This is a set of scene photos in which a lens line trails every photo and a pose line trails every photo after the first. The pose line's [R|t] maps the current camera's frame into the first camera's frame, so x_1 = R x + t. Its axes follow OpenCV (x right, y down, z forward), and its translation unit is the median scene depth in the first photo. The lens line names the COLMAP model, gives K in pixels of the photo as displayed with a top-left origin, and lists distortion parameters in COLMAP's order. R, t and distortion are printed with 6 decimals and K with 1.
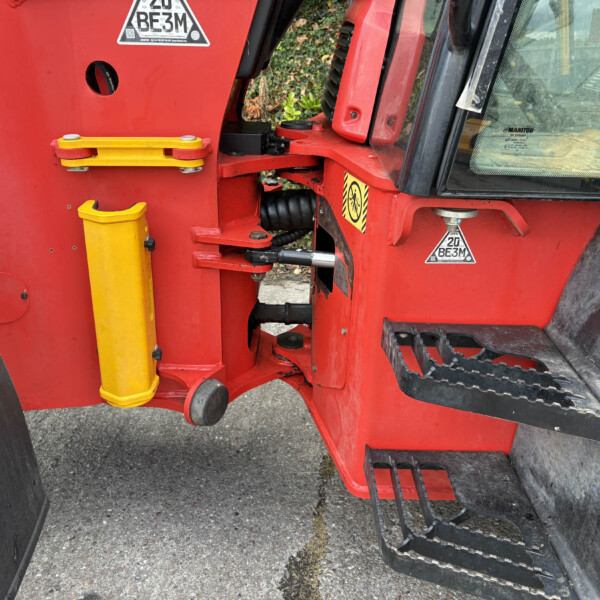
lens RADIAL K [[630.2, 0, 300.0], [0, 630.2, 300.0], [0, 0, 1]] dist [0.018563, -0.002535]
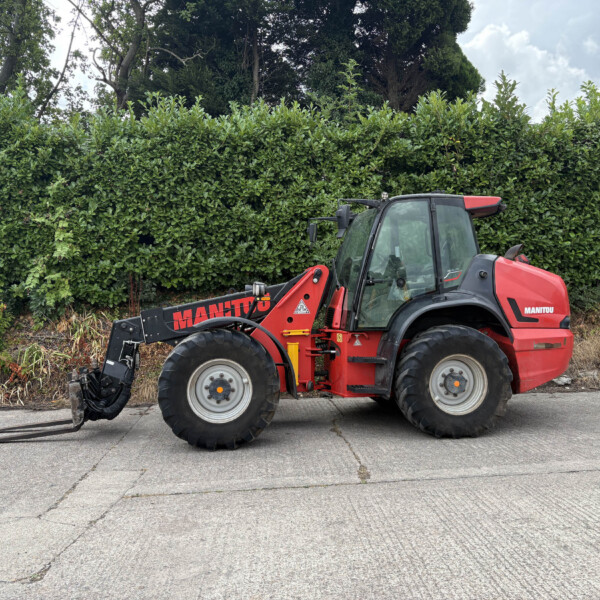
lens RADIAL K [[592.5, 0, 300.0], [0, 592.5, 300.0], [0, 0, 1]] dist [0.075921, -0.097216]
pose [[0.987388, -0.038792, 0.153492, -1.001993], [0.094005, 0.923760, -0.371255, 1.382950], [-0.127388, 0.381002, 0.915756, -3.716003]]
